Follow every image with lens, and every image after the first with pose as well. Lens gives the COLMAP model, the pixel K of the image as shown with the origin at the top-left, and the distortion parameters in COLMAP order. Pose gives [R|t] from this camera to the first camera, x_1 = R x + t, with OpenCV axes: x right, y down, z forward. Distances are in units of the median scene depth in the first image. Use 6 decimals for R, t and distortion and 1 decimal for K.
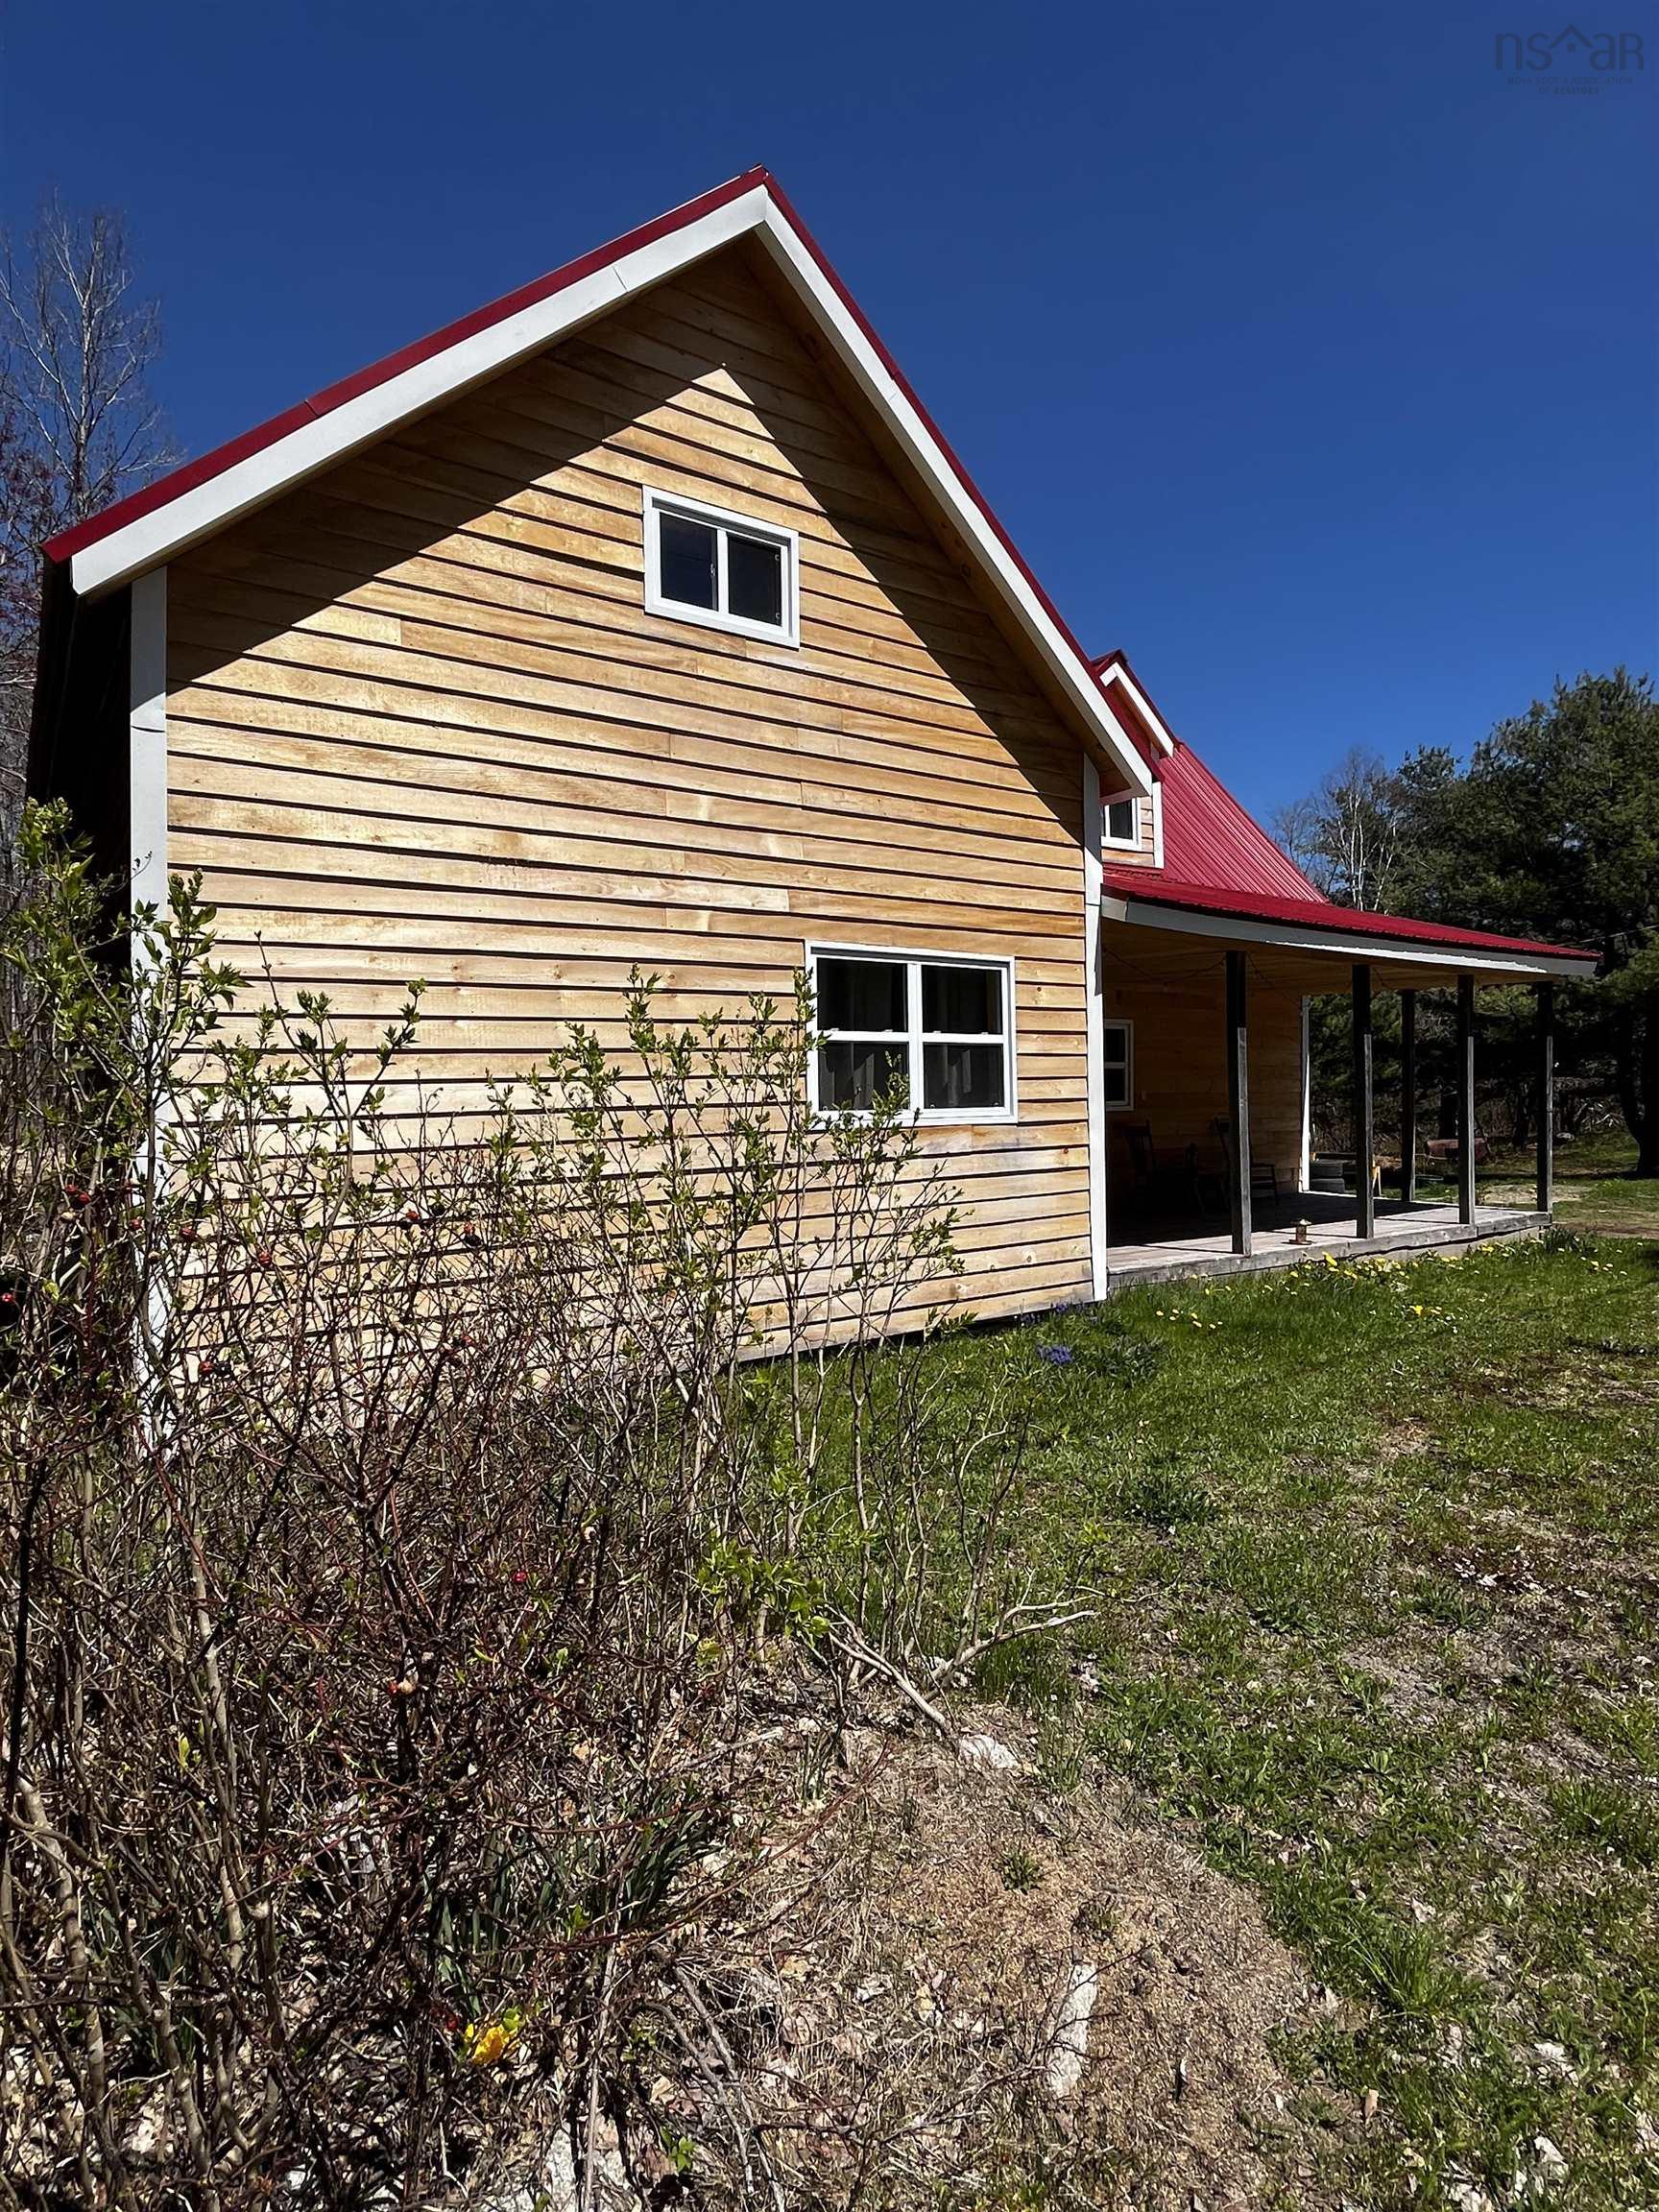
lens RADIAL K [[1161.6, 0, 830.9], [0, 1161.6, 1089.3], [0, 0, 1]] dist [0.001853, -0.000516]
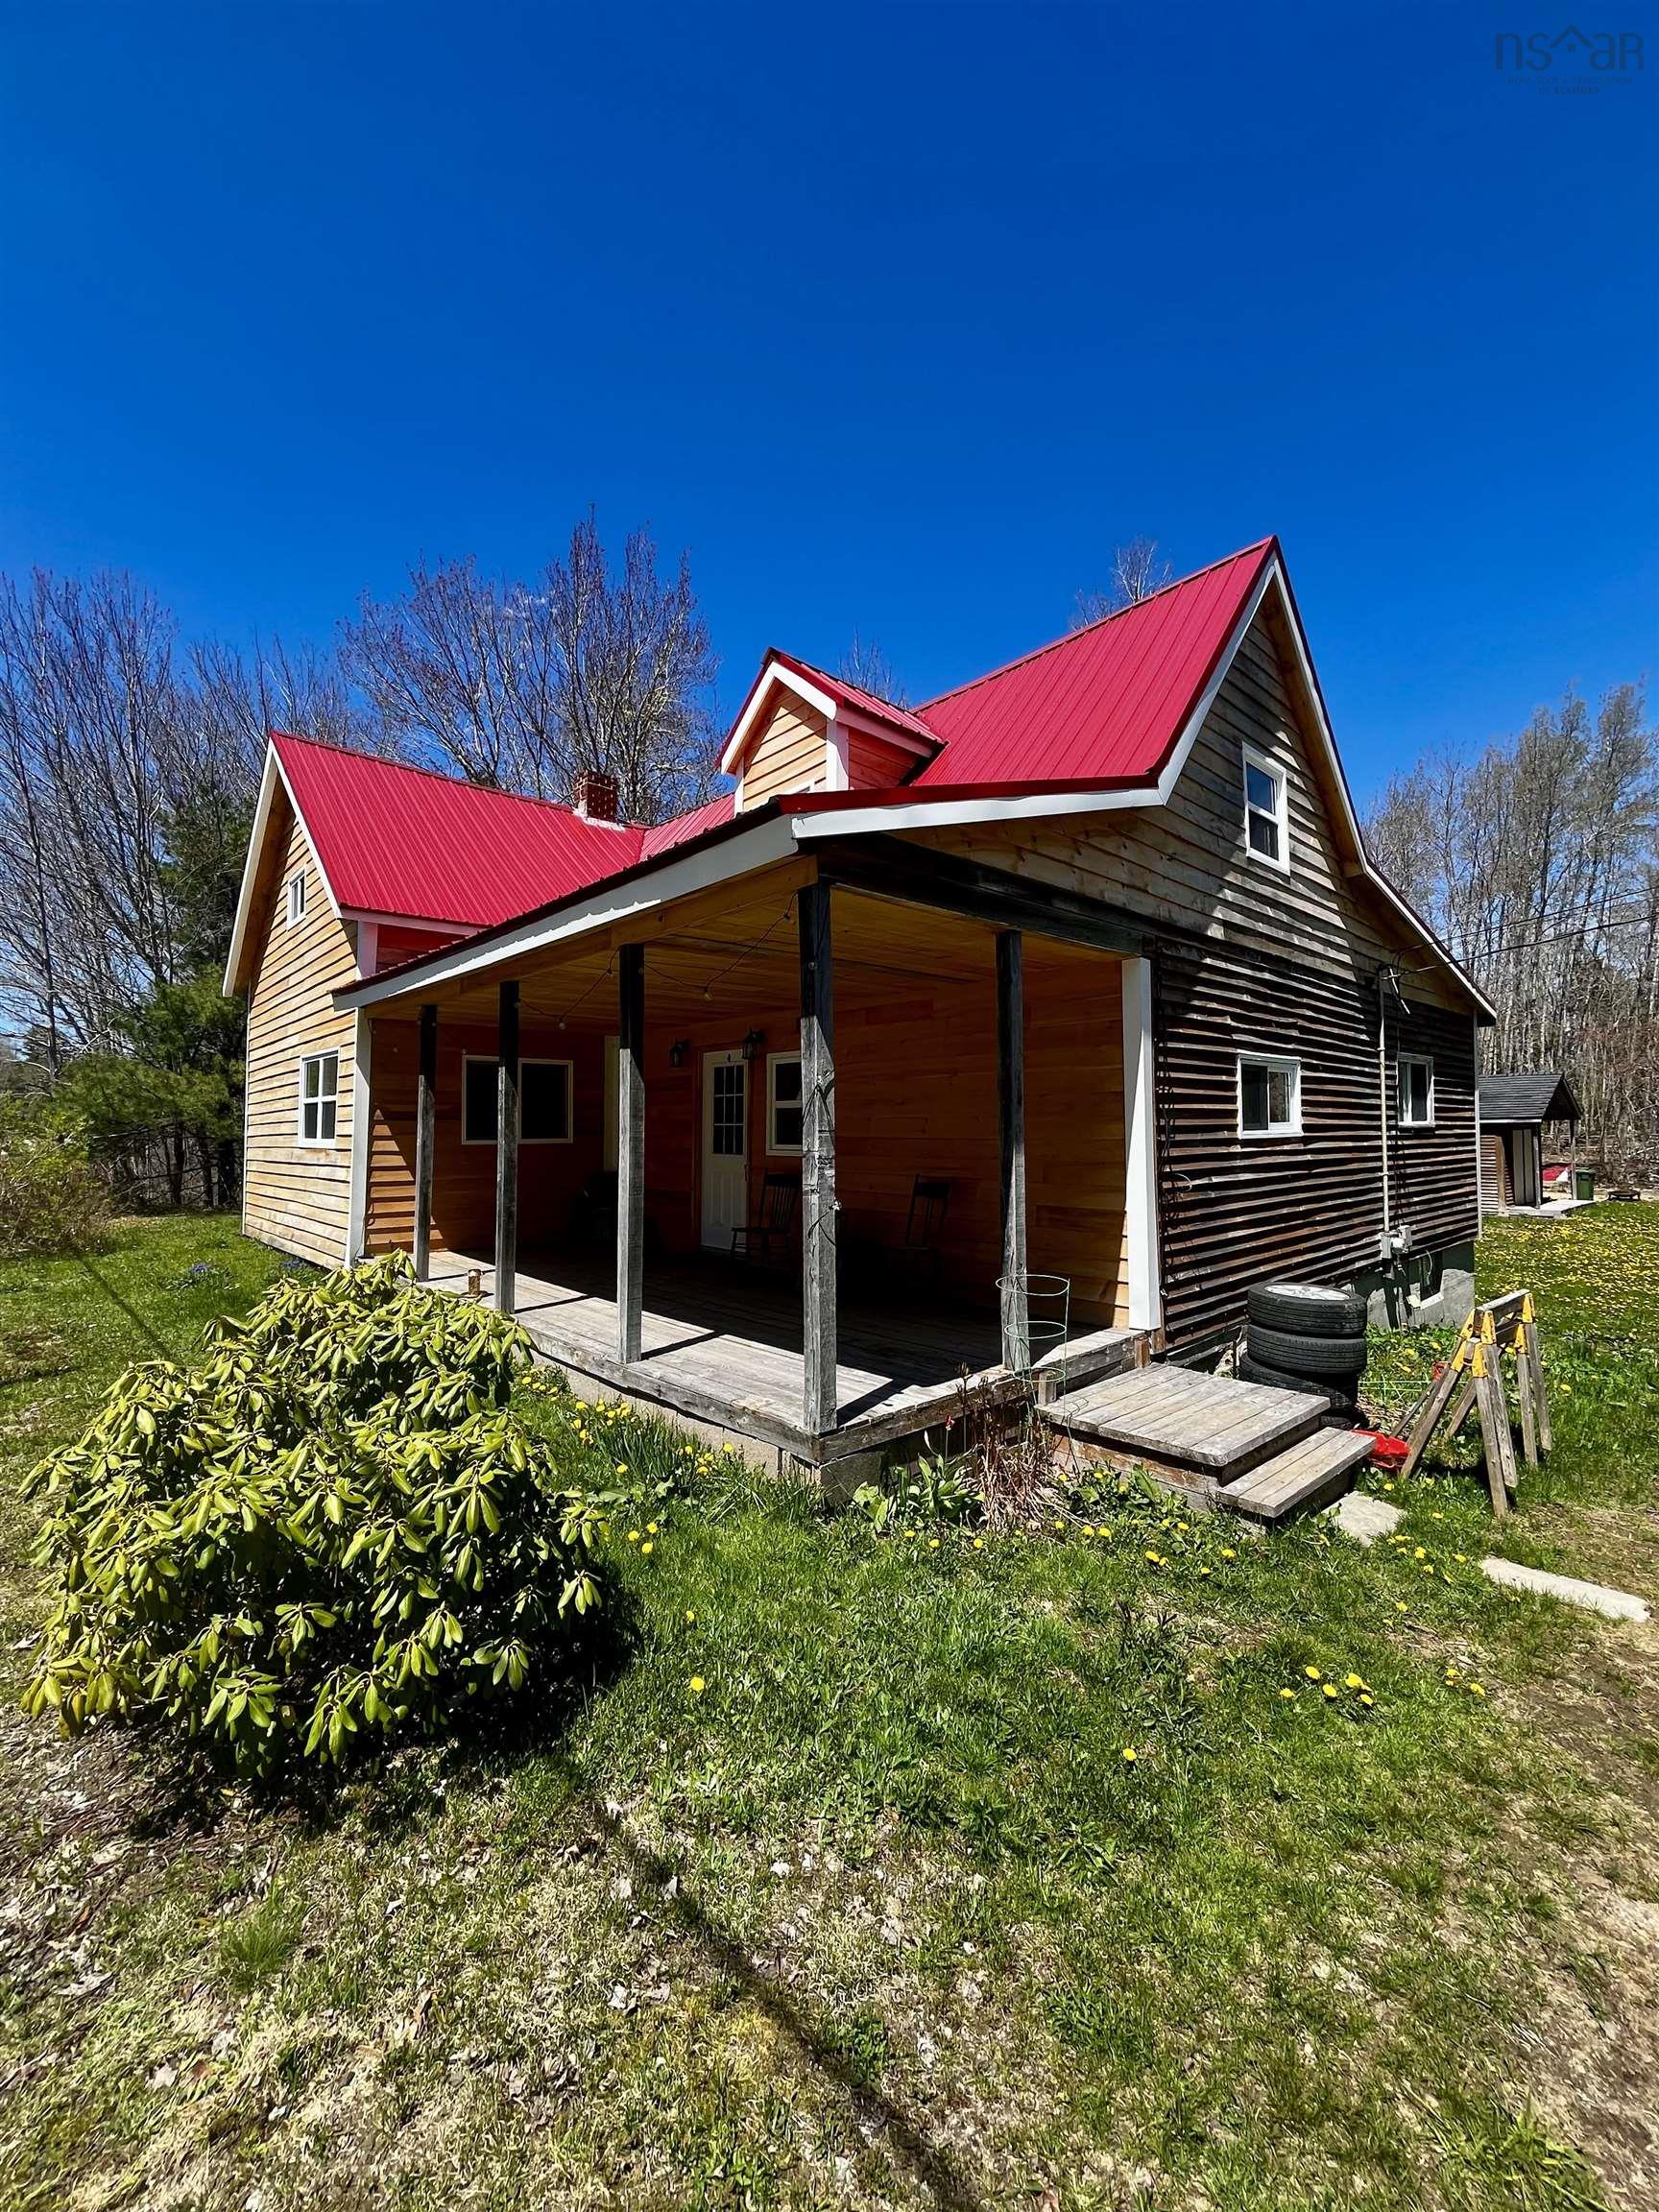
lens RADIAL K [[888.4, 0, 834.2], [0, 888.4, 1095.6], [0, 0, 1]] dist [-0.010145, 0.001858]
pose [[0.142849, -0.032403, -0.989214, 1.772693], [-0.005015, 0.999427, -0.033462, -0.009283], [0.989732, 0.009741, 0.142605, 1.815705]]
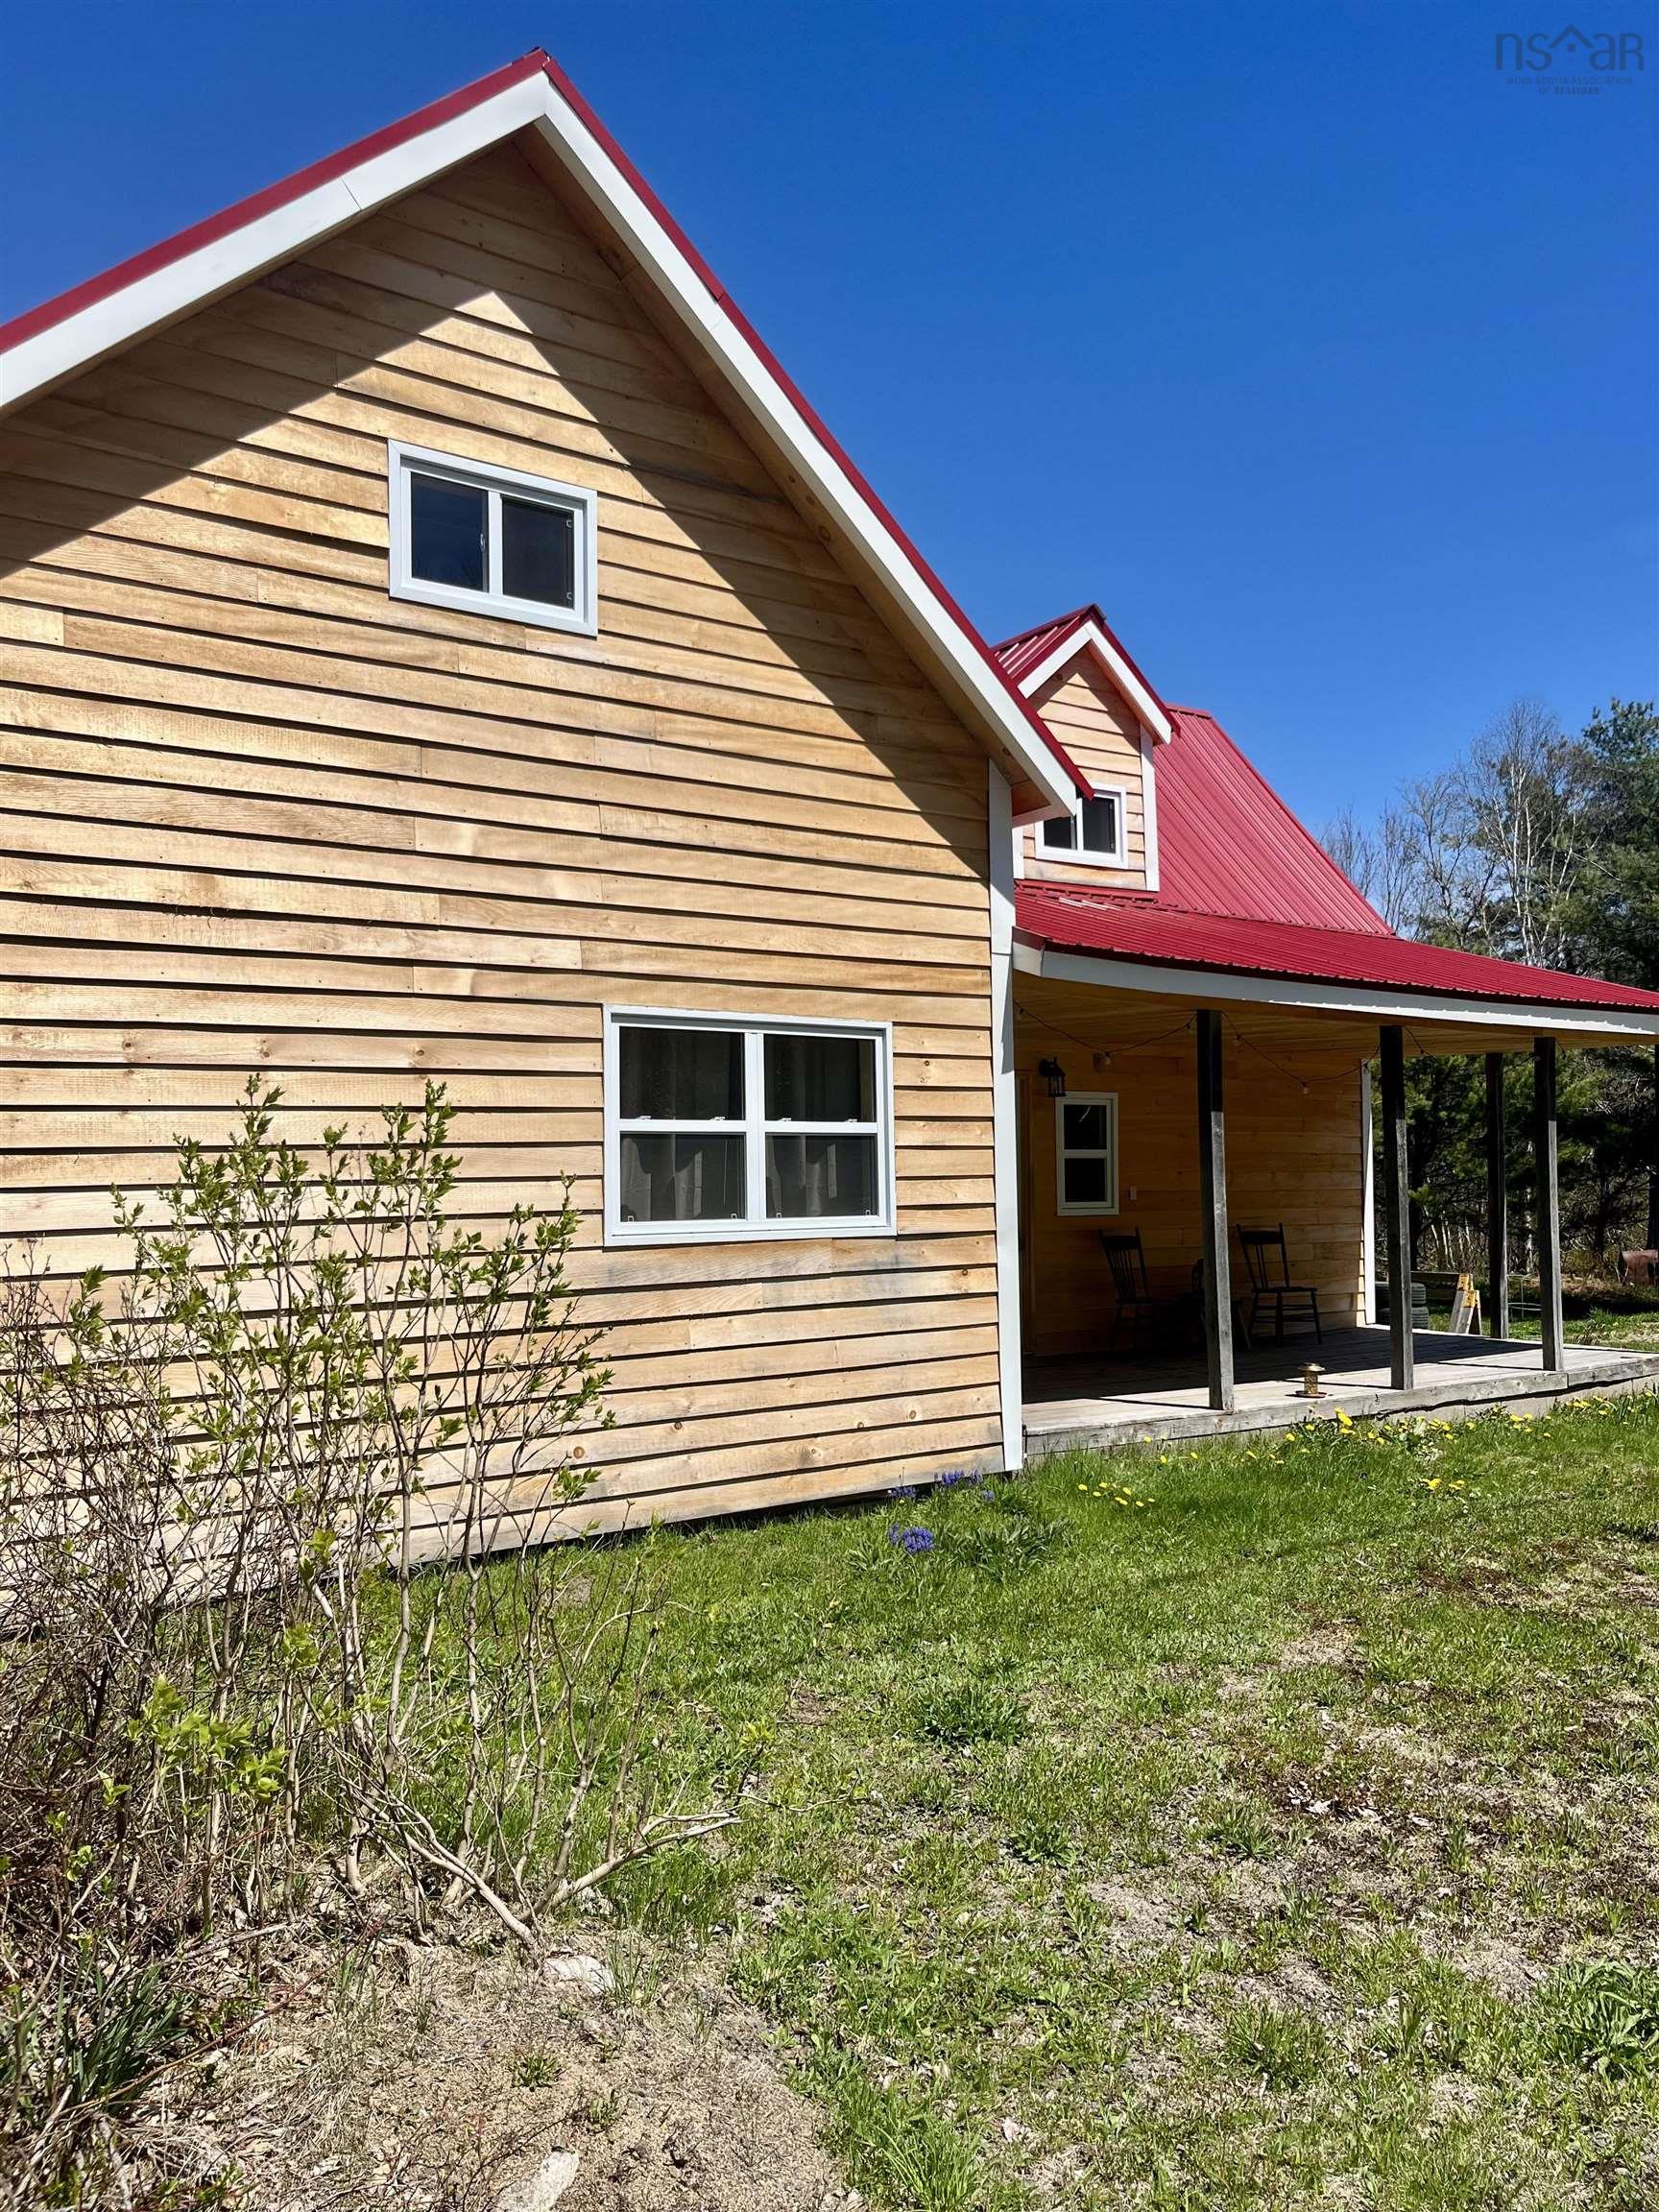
lens RADIAL K [[1660.4, 0, 833.8], [0, 1660.4, 1096.3], [0, 0, 1]] dist [0.060774, -0.077491]
pose [[0.999920, 0.002469, 0.012415, 0.126844], [-0.001889, 0.998916, -0.046516, -0.015342], [-0.012516, 0.046489, 0.998840, -0.127889]]
